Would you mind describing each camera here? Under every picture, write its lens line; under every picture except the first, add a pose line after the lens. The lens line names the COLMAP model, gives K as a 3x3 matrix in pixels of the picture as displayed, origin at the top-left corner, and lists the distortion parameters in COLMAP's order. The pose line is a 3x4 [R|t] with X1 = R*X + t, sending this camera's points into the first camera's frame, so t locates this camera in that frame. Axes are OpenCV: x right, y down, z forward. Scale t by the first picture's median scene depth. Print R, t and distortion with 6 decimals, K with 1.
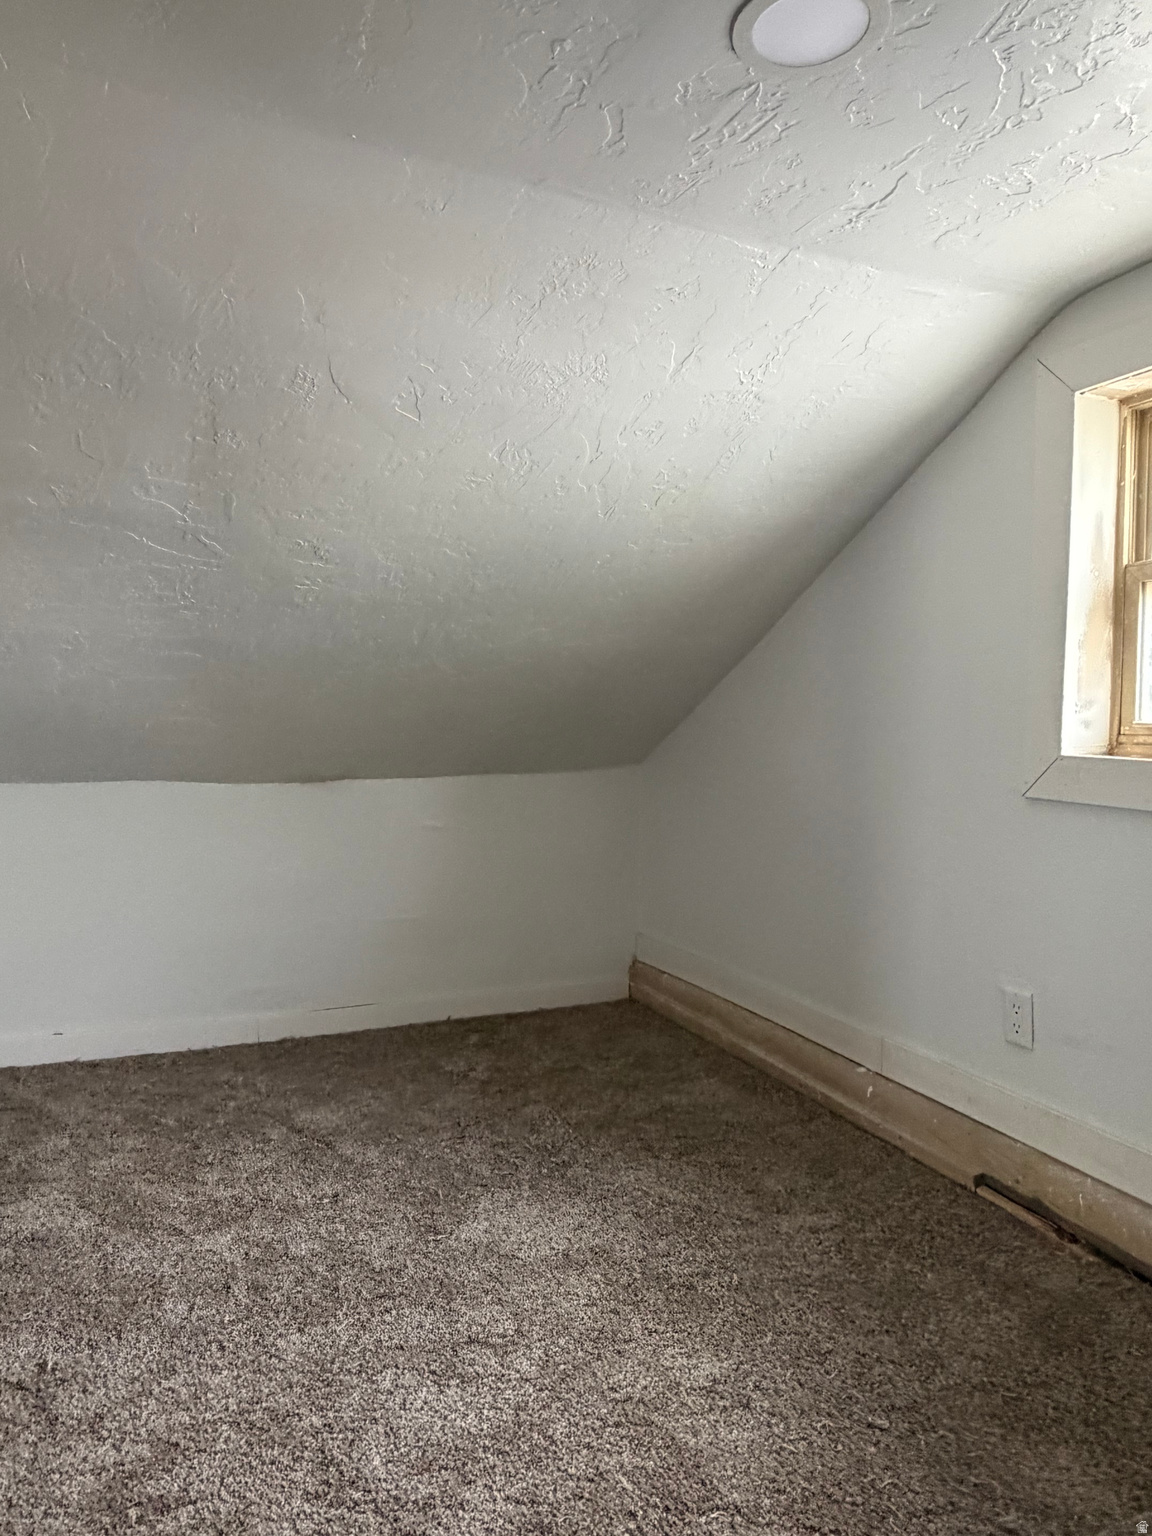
lens RADIAL K [[1006.2, 0, 580.5], [0, 1006.2, 773.2], [0, 0, 1]] dist [-0.003711, 0.001756]
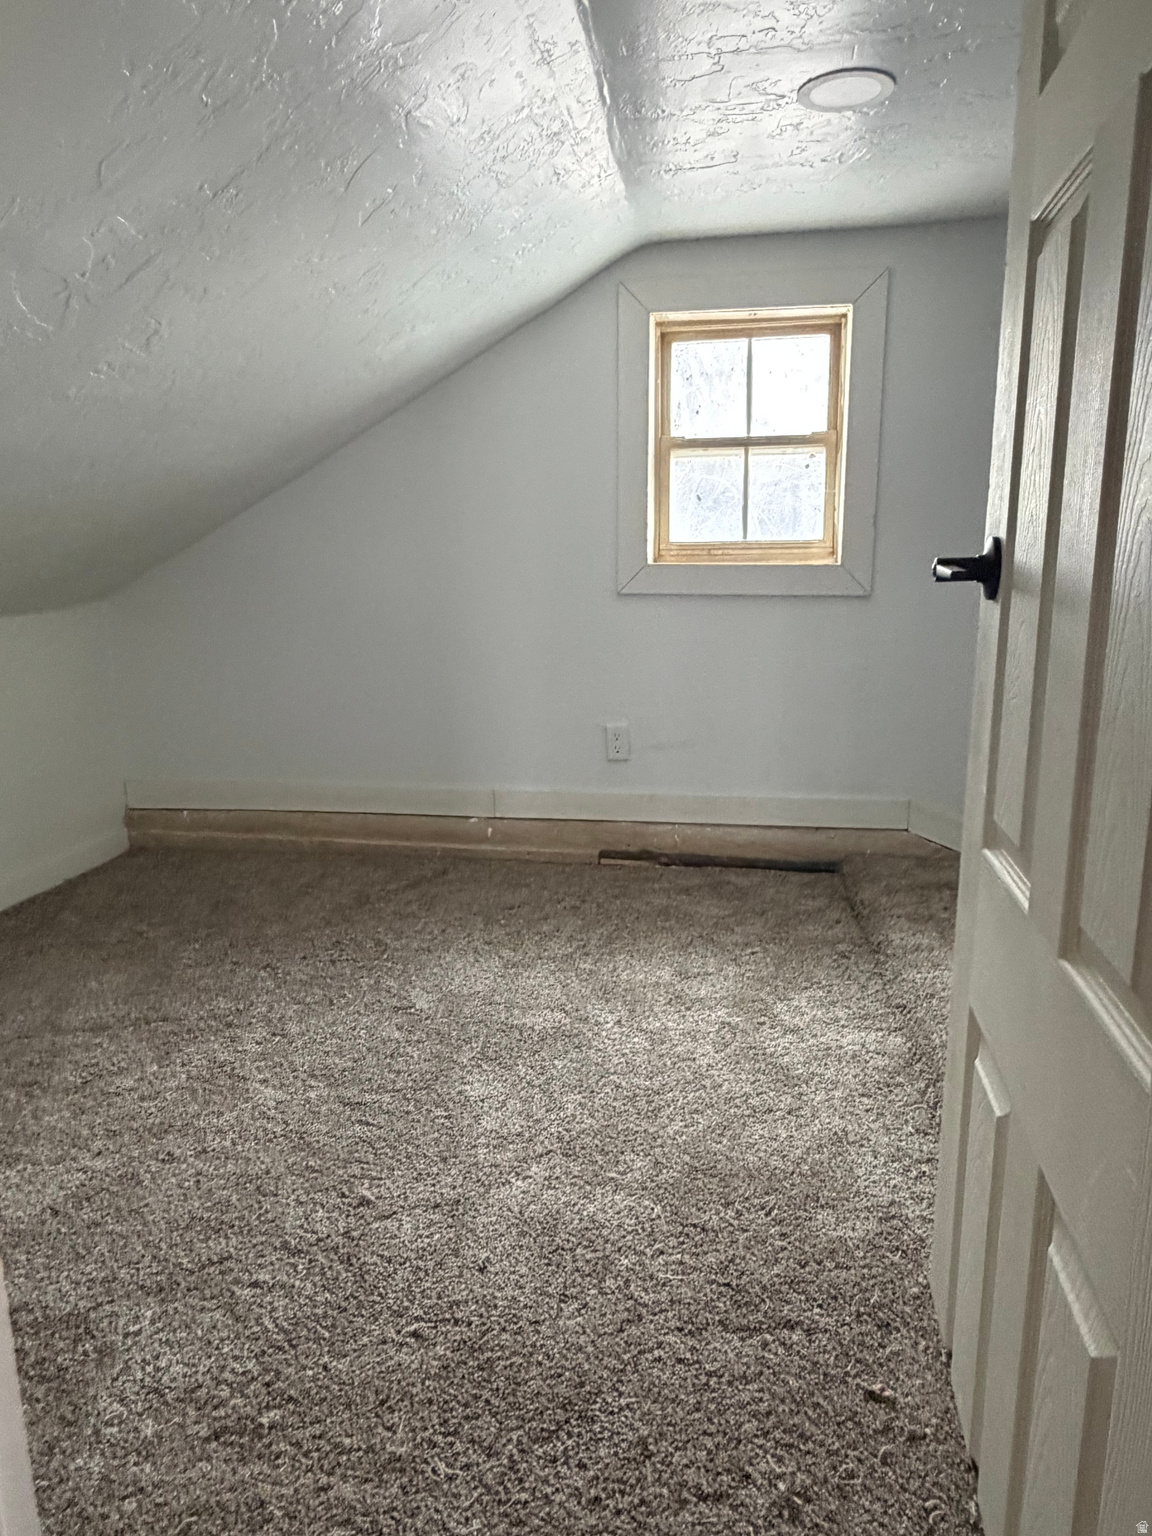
lens RADIAL K [[1006.2, 0, 580.5], [0, 1006.2, 773.2], [0, 0, 1]] dist [-0.003711, 0.001756]
pose [[0.538724, -0.188970, 0.821016, -0.726697], [0.060781, 0.980698, 0.185841, 0.003476], [-0.840287, -0.050215, 0.539812, 0.195518]]
